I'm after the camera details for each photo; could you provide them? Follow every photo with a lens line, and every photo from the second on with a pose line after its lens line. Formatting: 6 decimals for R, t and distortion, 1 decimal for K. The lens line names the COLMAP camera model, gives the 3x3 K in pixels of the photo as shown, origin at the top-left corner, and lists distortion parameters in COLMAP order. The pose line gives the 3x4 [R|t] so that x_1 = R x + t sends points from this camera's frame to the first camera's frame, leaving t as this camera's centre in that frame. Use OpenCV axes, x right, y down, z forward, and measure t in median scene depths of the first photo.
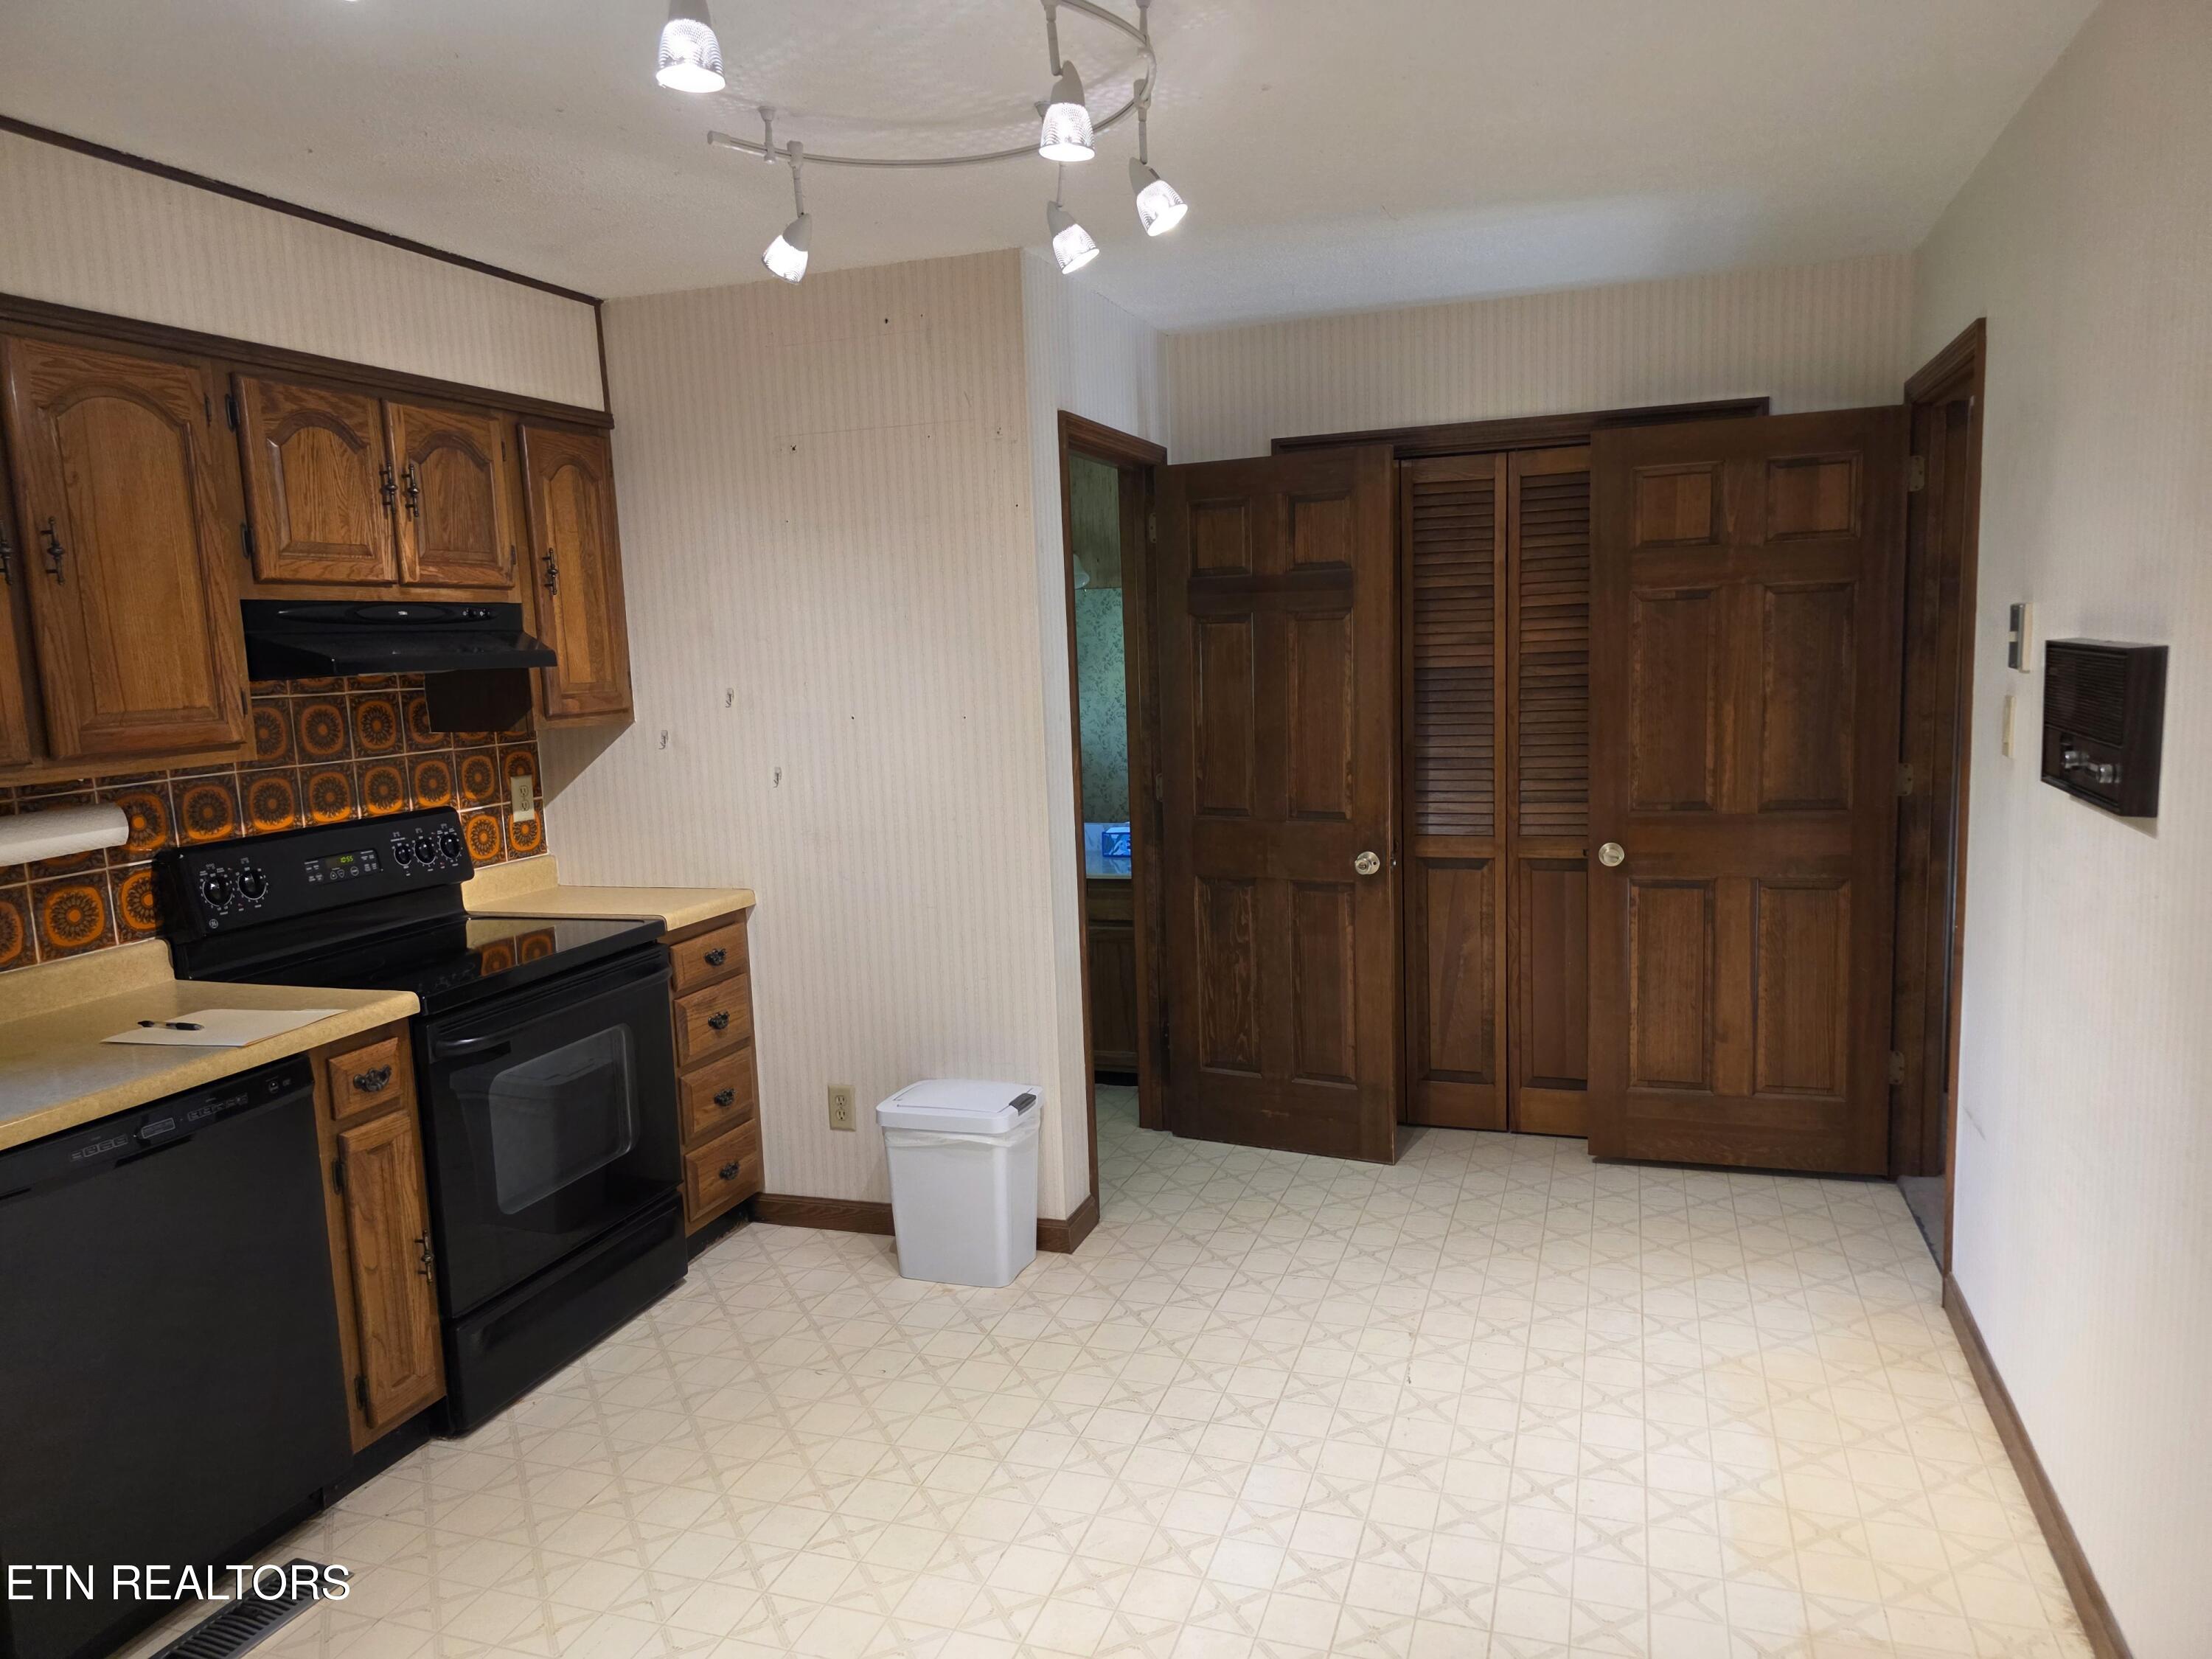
lens RADIAL K [[1473.5, 0, 1116.4], [0, 1473.5, 836.1], [0, 0, 1]] dist [0.043128, -0.048646]
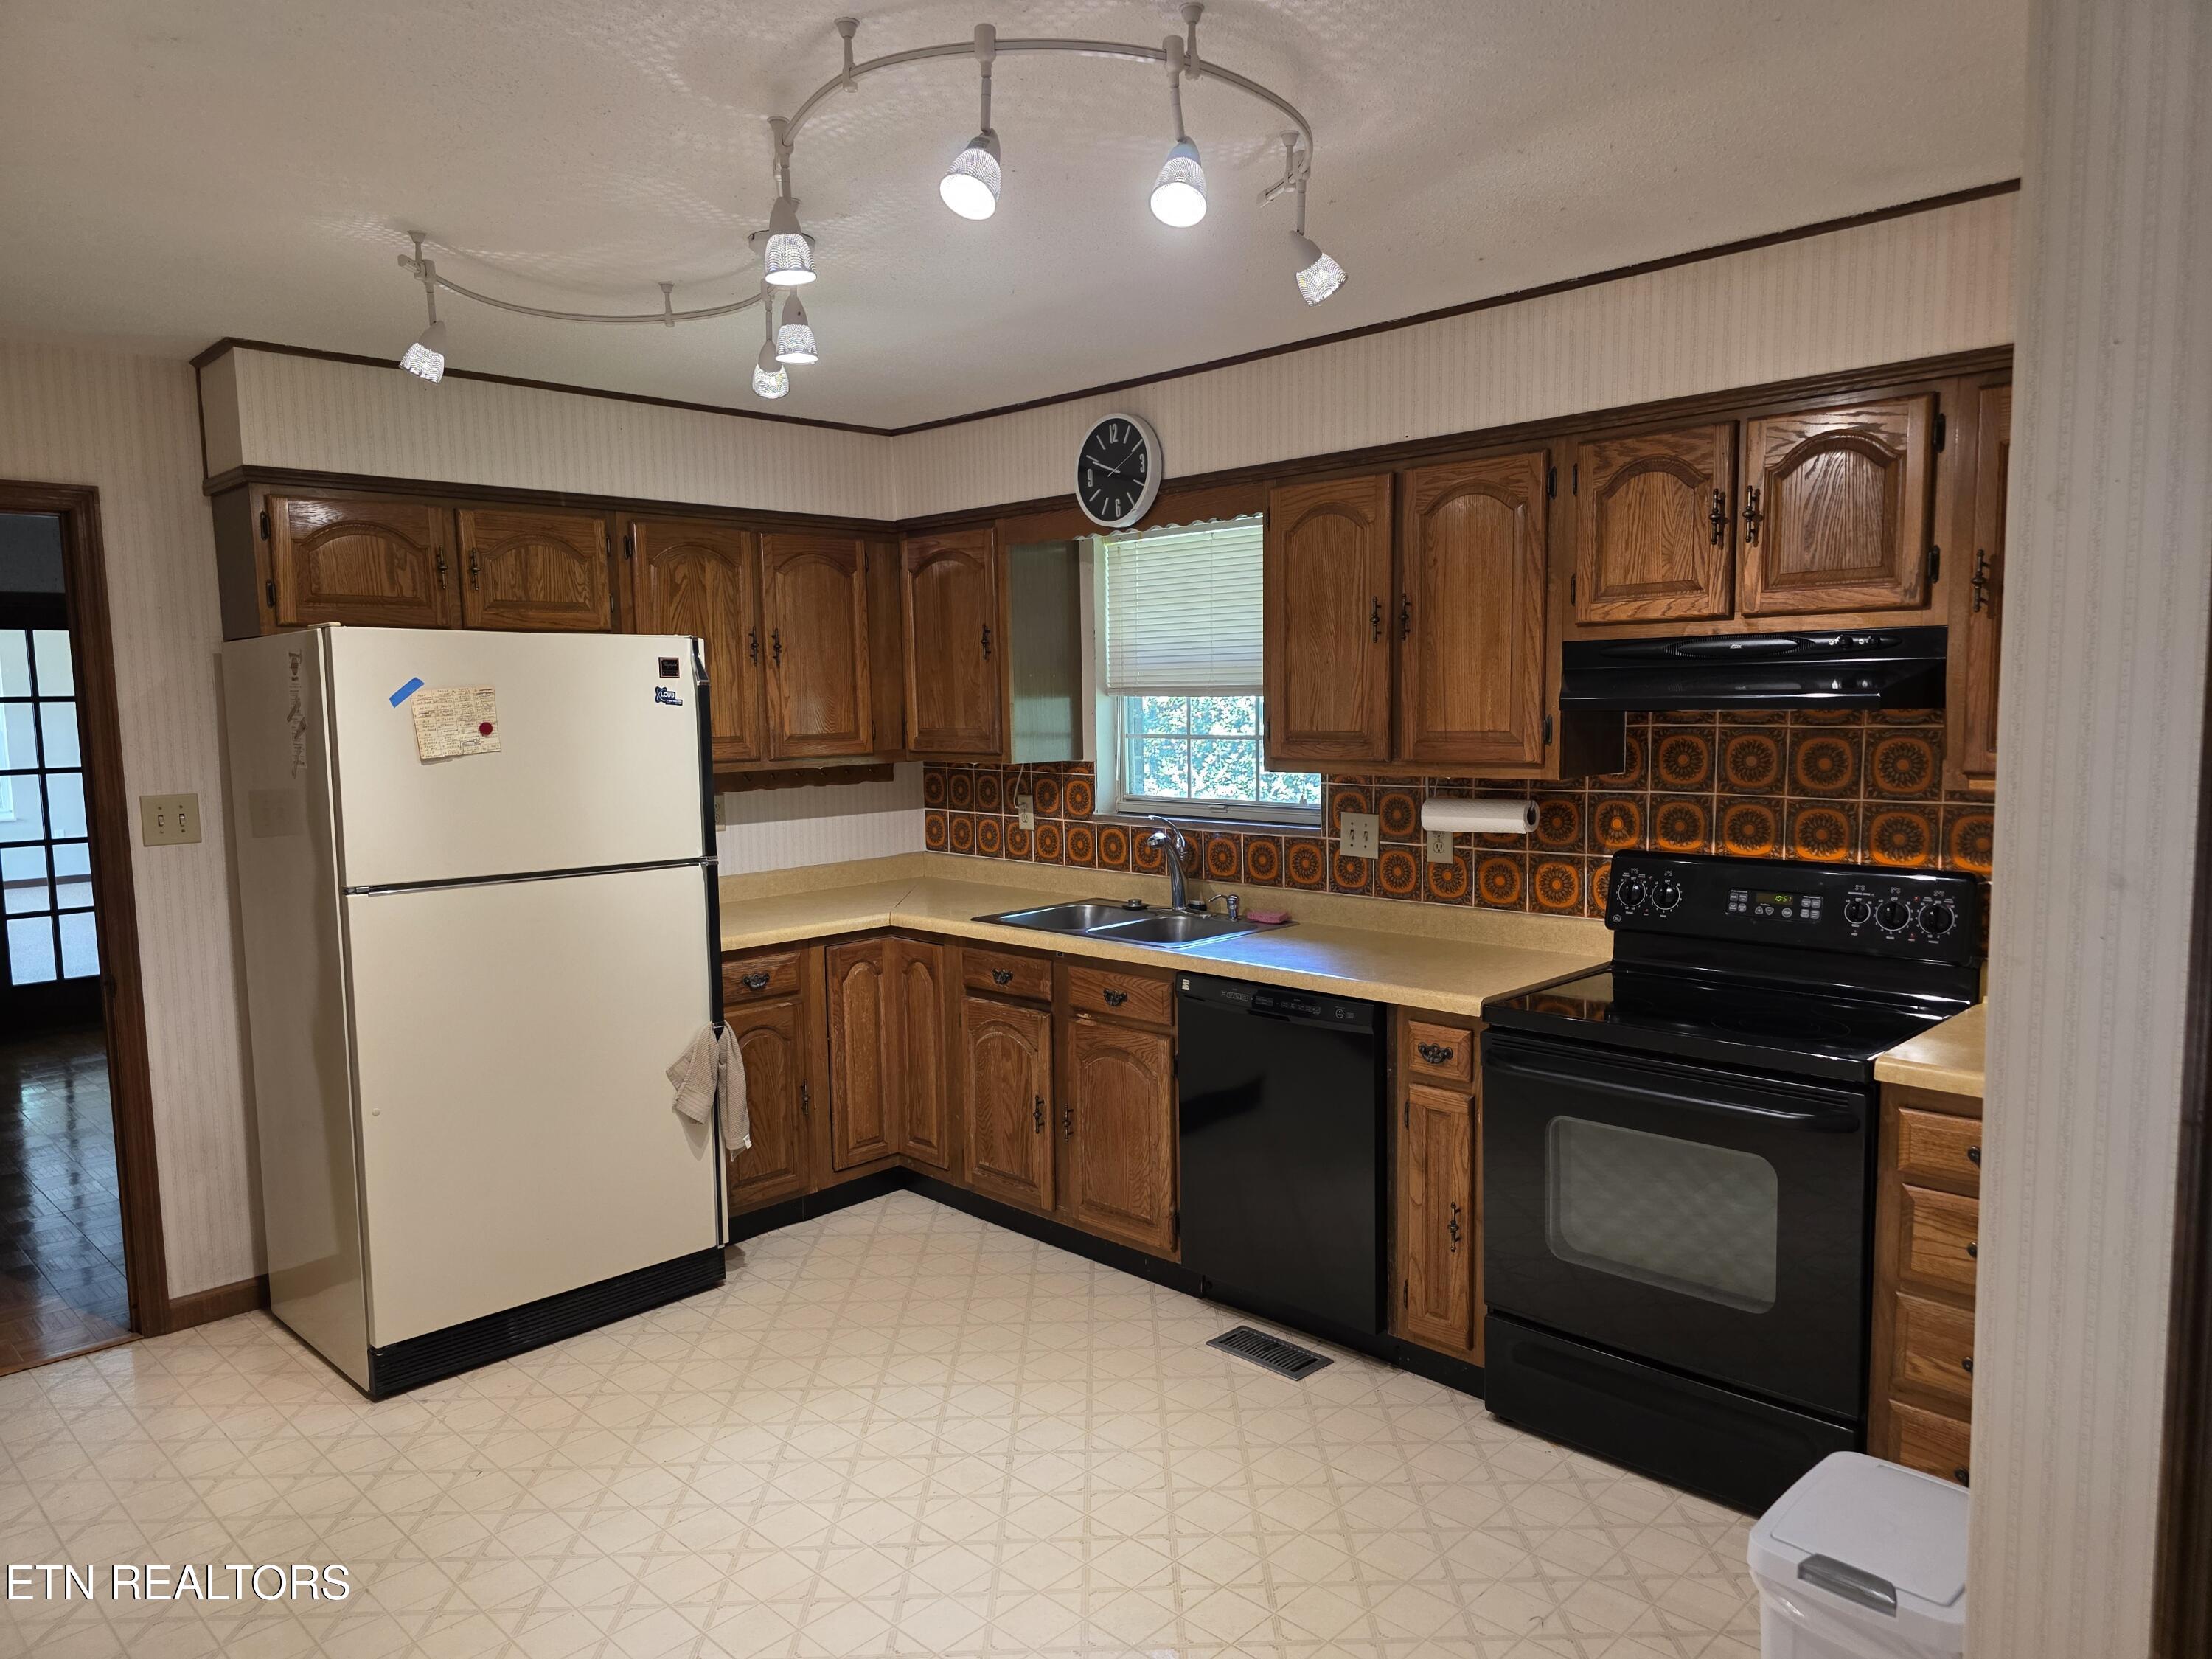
lens RADIAL K [[1473.5, 0, 1113.4], [0, 1473.5, 830.3], [0, 0, 1]] dist [0.043128, -0.048646]
pose [[-0.434517, 0.124751, -0.891982, 0.588113], [-0.087585, 0.979815, 0.179701, -0.183772], [0.896395, 0.156207, -0.414819, 1.138465]]
